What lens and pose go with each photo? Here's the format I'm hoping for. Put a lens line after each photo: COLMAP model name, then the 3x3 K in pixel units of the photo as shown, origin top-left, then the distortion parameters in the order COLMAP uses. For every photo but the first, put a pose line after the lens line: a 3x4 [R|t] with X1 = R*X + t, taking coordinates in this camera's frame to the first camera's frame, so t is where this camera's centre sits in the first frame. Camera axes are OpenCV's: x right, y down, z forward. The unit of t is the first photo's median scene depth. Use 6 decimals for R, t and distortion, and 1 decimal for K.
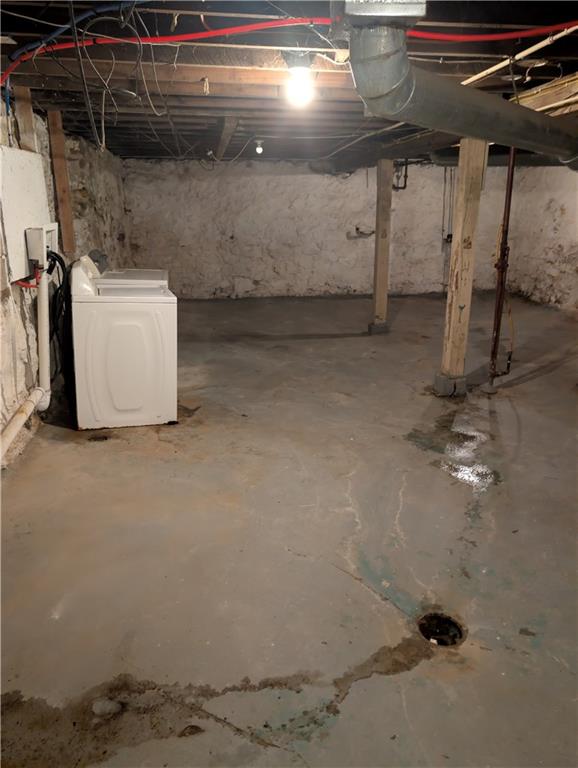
lens RADIAL K [[548.5, 0, 286.7], [0, 548.5, 386.6], [0, 0, 1]] dist [0.006284, 0.002096]
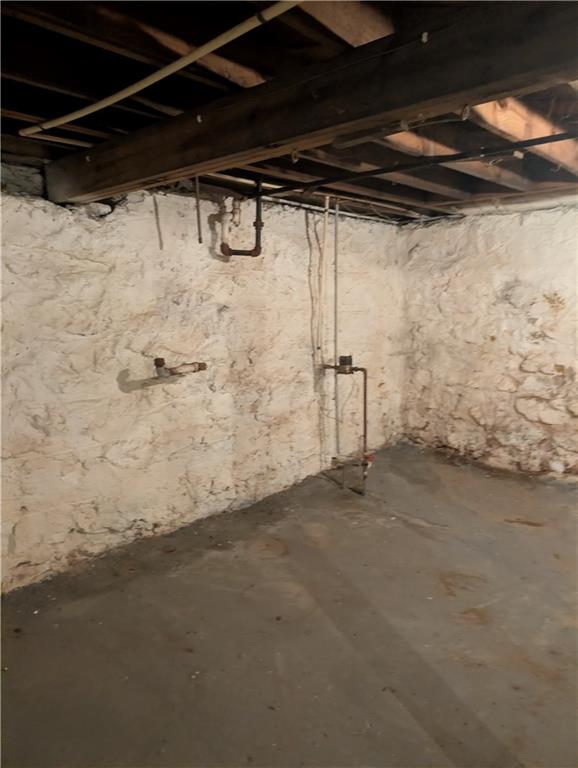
lens RADIAL K [[548.5, 0, 293.9], [0, 548.5, 385.3], [0, 0, 1]] dist [0.006284, 0.002096]
pose [[0.776610, -0.107549, 0.620734, -0.018958], [0.207388, 0.974045, -0.090702, -0.223671], [-0.594867, 0.199173, 0.778757, 0.683969]]
